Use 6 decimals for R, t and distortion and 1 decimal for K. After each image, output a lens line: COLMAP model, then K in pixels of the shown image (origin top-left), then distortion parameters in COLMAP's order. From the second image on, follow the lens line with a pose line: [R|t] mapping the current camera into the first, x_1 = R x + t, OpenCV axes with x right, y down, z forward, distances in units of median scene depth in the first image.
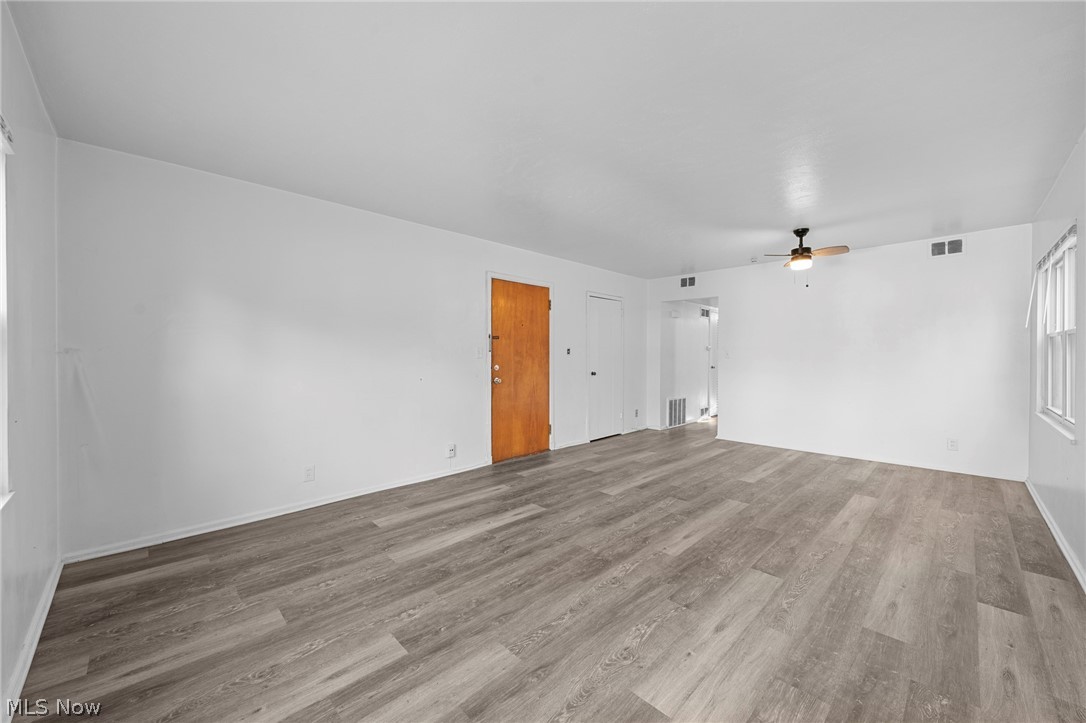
lens RADIAL K [[413.0, 0, 549.5], [0, 413.0, 355.3], [0, 0, 1]] dist [-0.003243, -0.000095]
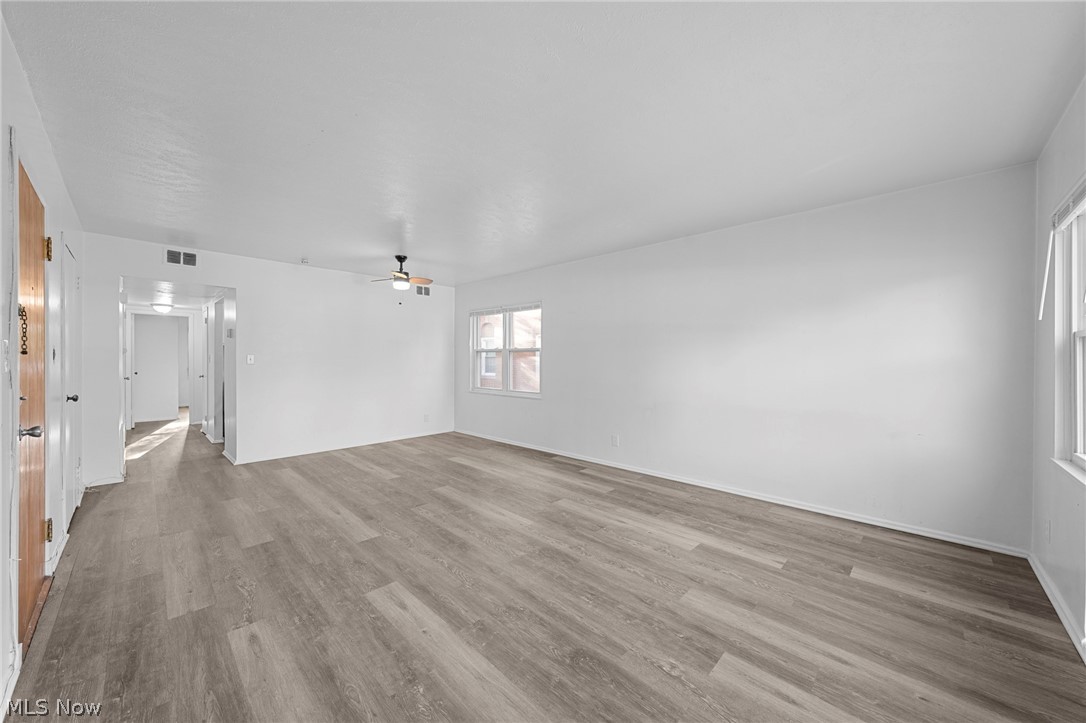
lens RADIAL K [[395.7, 0, 543.0], [0, 395.7, 361.5], [0, 0, 1]] dist [-0.000767, -0.000105]
pose [[-0.014111, -0.008100, 0.999868, -0.817790], [0.001434, 0.999966, 0.008121, -0.009666], [-0.999899, 0.001548, -0.014099, 0.908678]]
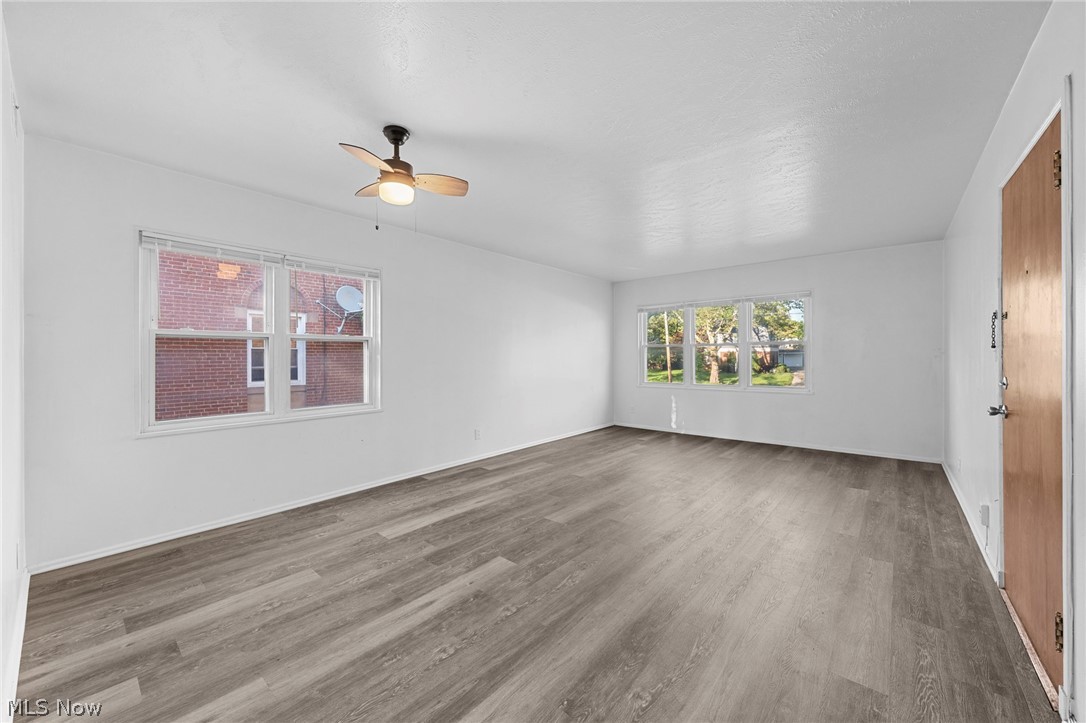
lens RADIAL K [[413.0, 0, 549.5], [0, 413.0, 355.3], [0, 0, 1]] dist [-0.003243, -0.000095]
pose [[-0.996252, 0.002406, -0.086467, 0.678396], [0.001998, 0.999986, 0.004807, -0.007818], [0.086477, 0.004616, -0.996243, 2.360104]]
